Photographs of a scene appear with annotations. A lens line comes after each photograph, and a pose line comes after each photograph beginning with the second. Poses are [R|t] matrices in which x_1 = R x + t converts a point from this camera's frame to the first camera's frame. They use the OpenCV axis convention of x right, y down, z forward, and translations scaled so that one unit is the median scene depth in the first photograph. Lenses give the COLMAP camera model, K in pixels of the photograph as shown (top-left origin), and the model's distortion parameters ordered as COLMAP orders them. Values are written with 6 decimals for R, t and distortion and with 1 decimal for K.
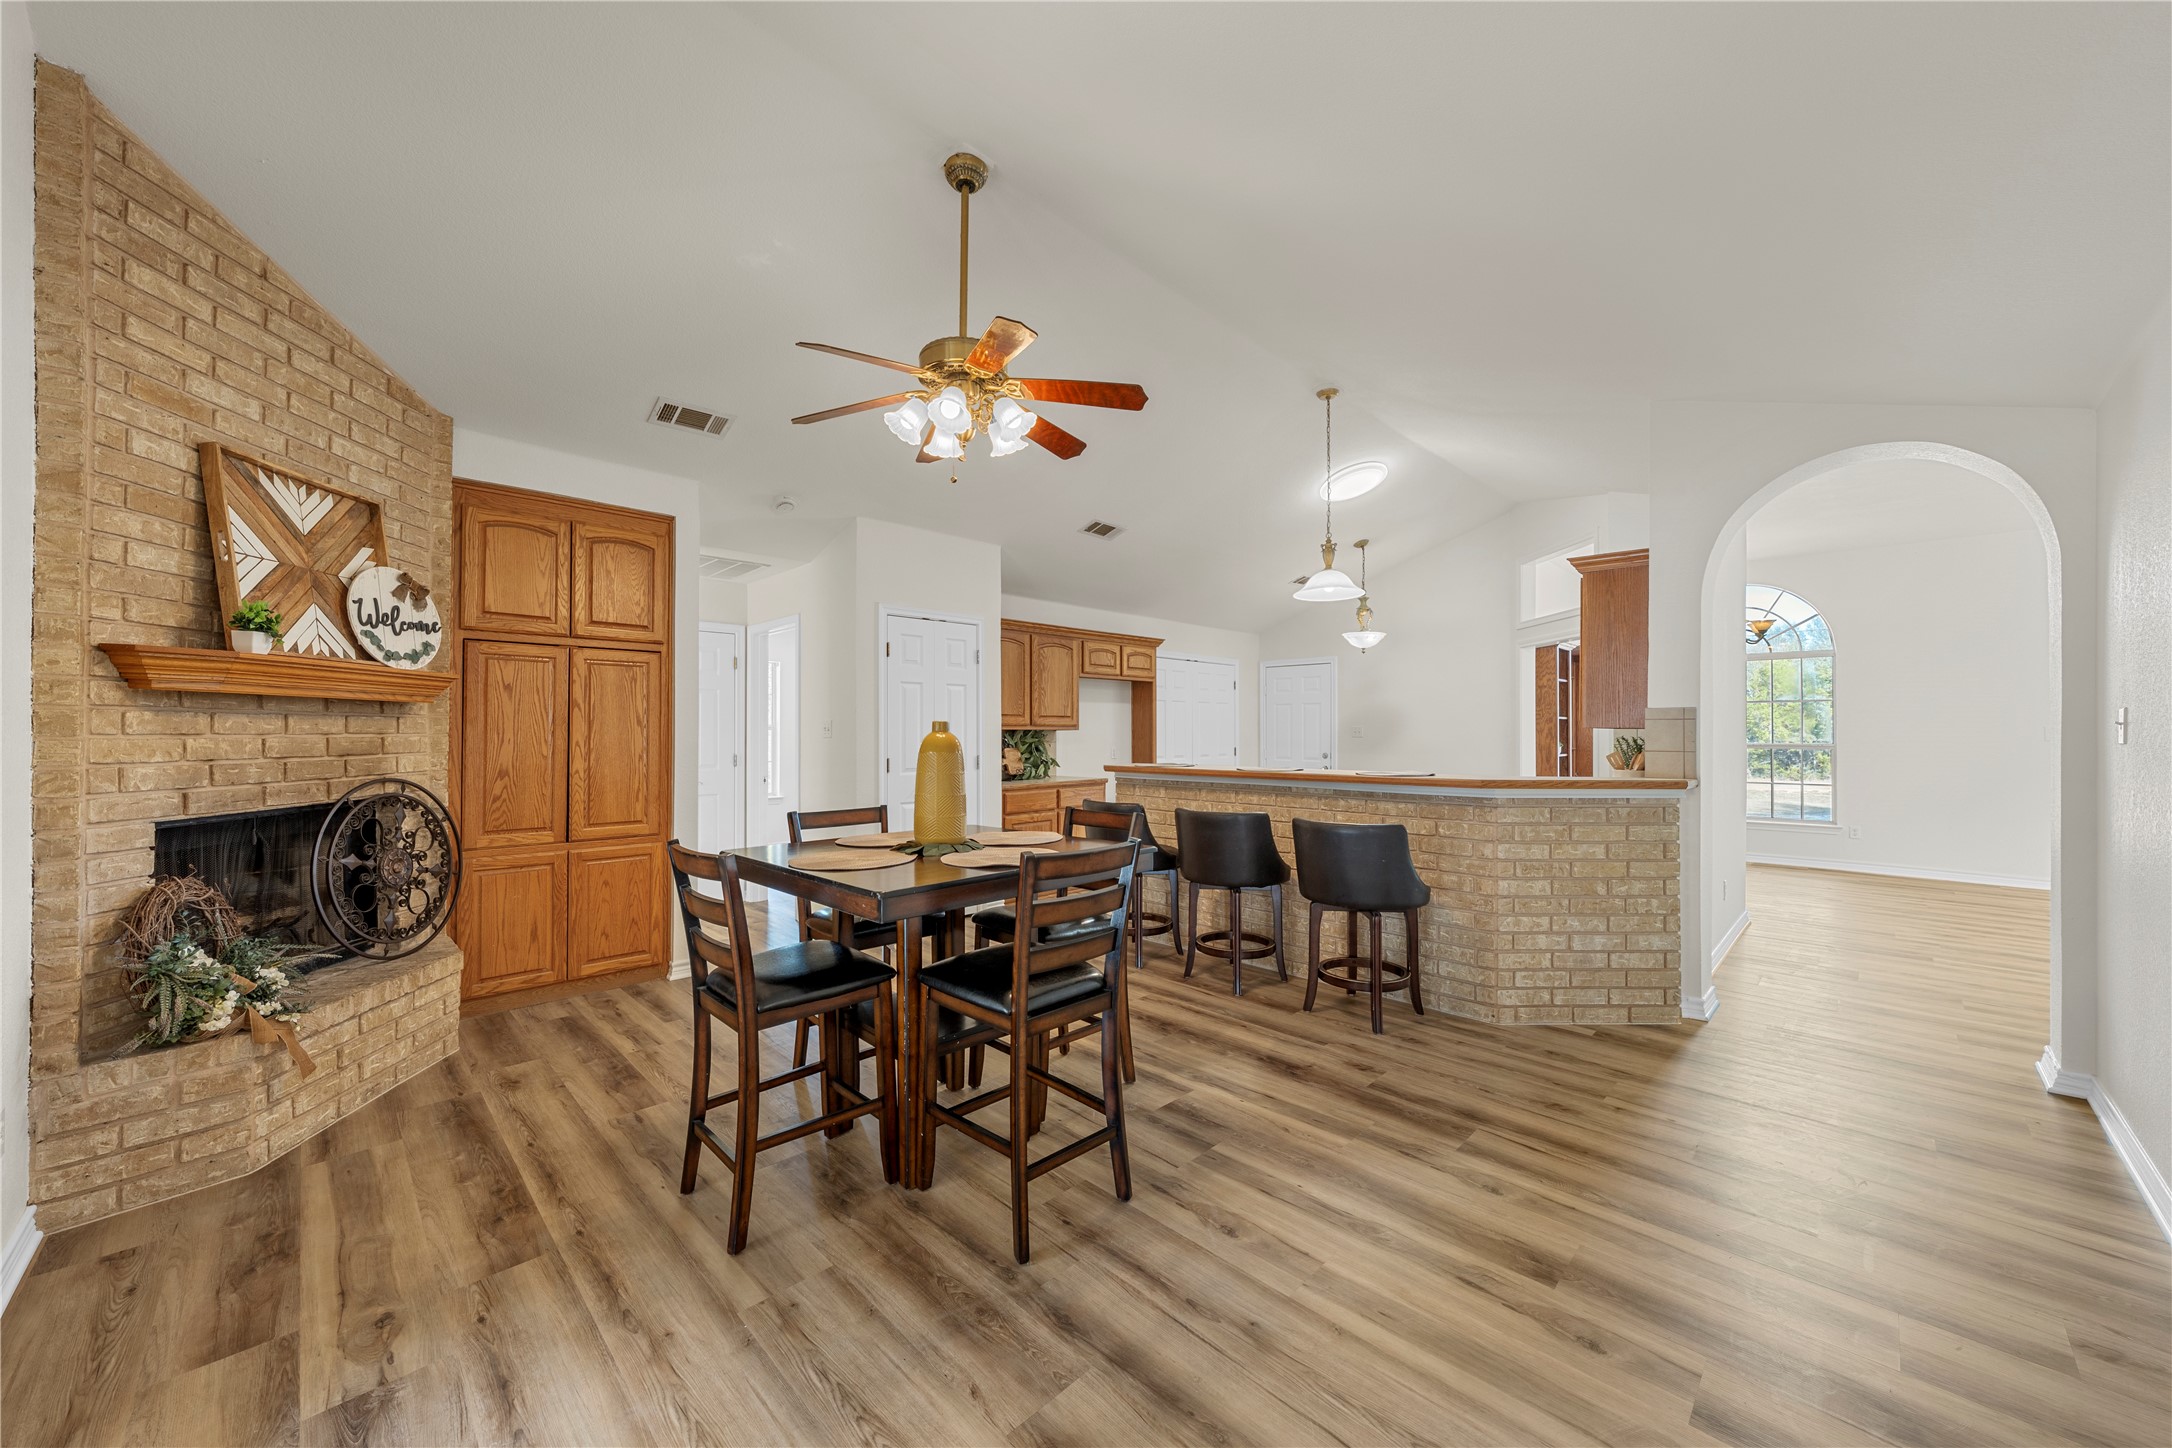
lens RADIAL K [[793.8, 0, 1086.3], [0, 793.8, 725.5], [0, 0, 1]] dist [-0.001094, 0.000203]
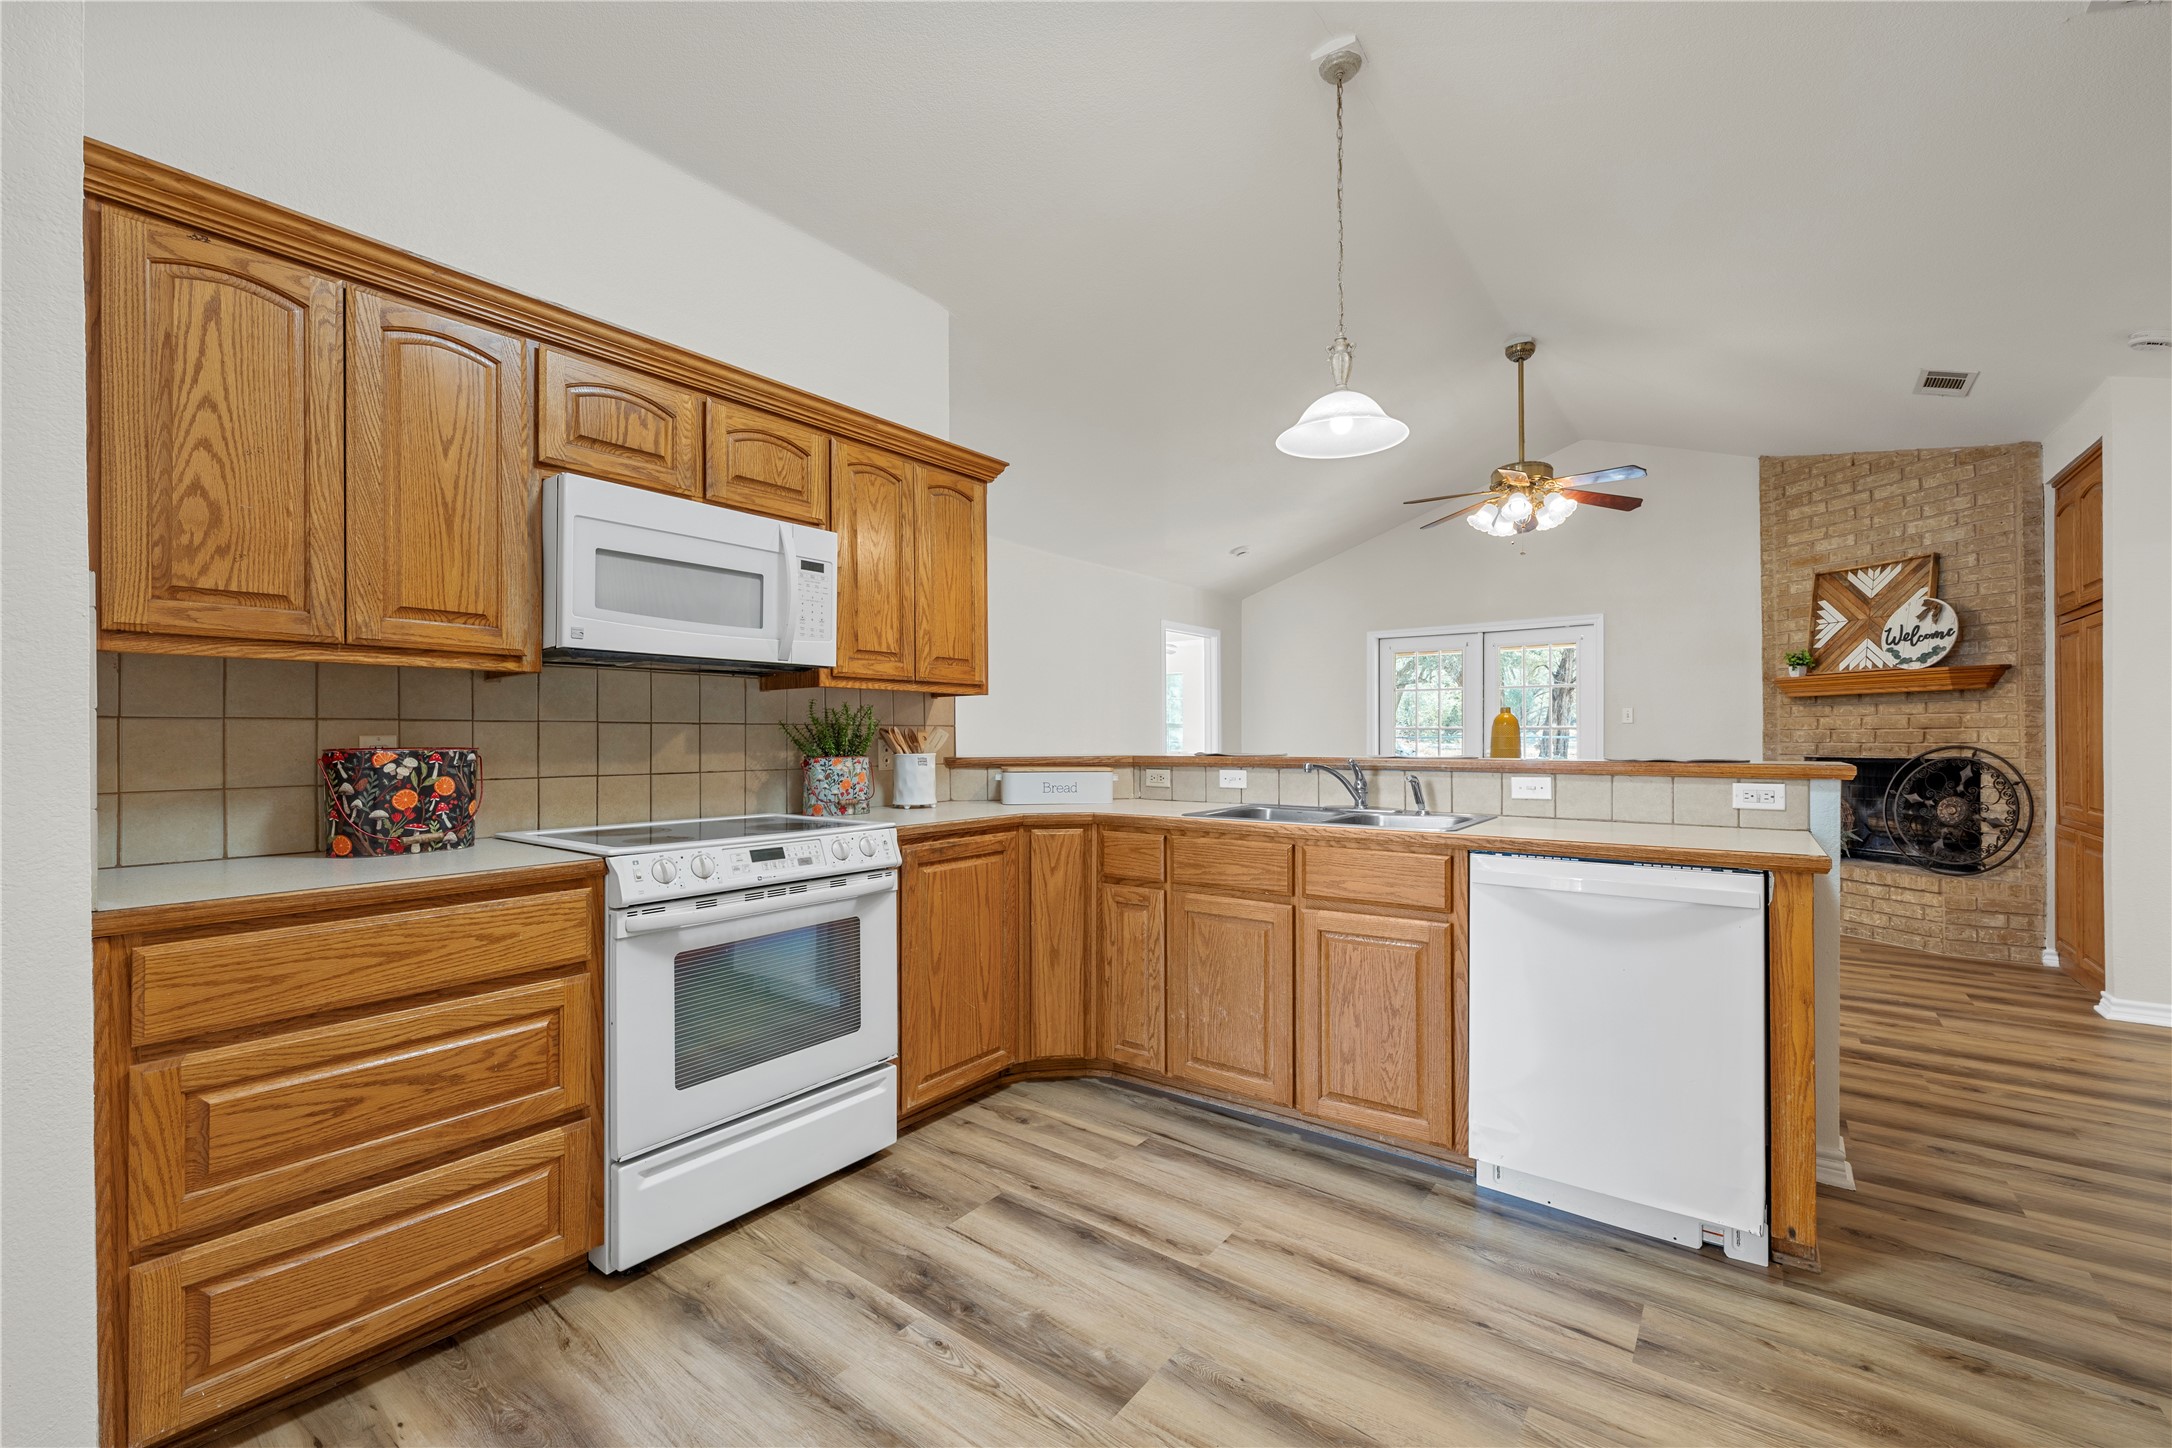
lens RADIAL K [[881.6, 0, 1092.0], [0, 881.6, 730.0], [0, 0, 1]] dist [-0.001060, -0.000114]
pose [[-0.990237, -0.000765, -0.139392, 0.835072], [0.001580, 0.999859, -0.016707, 0.063955], [0.139385, -0.016764, -0.990096, 2.350991]]
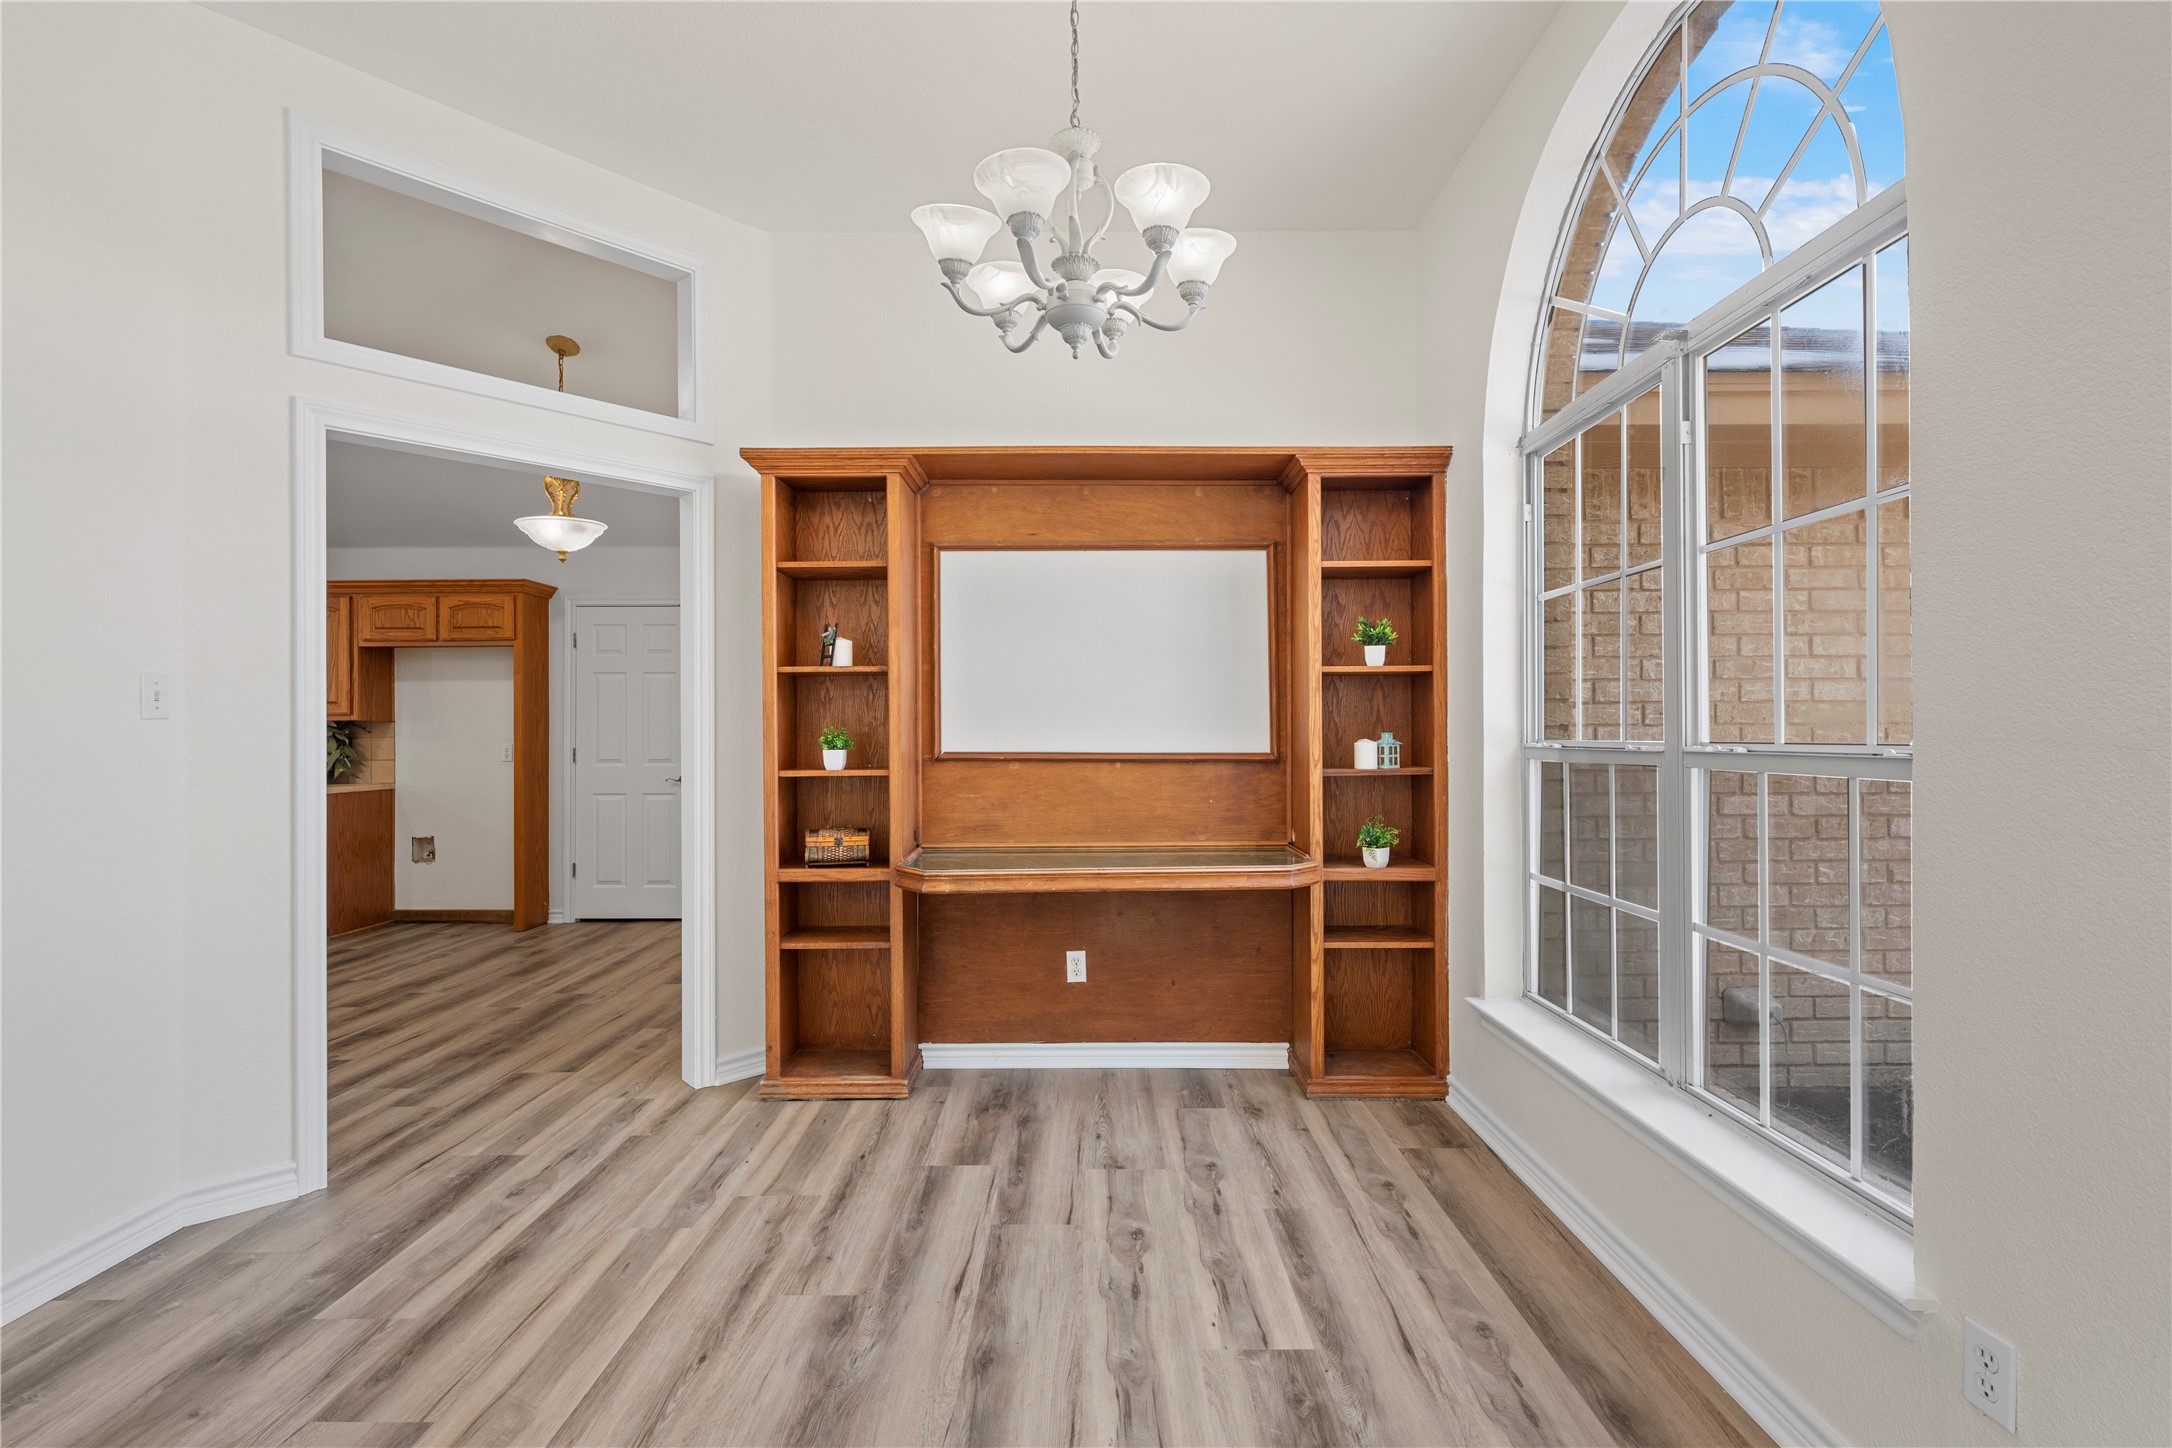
lens RADIAL K [[1030.7, 0, 1070.2], [0, 1030.7, 733.7], [0, 0, 1]] dist [0.027329, 0.000109]
pose [[0.693439, -0.008868, -0.720461, 2.456723], [0.014166, 0.999899, 0.001327, 0.057126], [0.720376, -0.011126, 0.693494, 1.760650]]
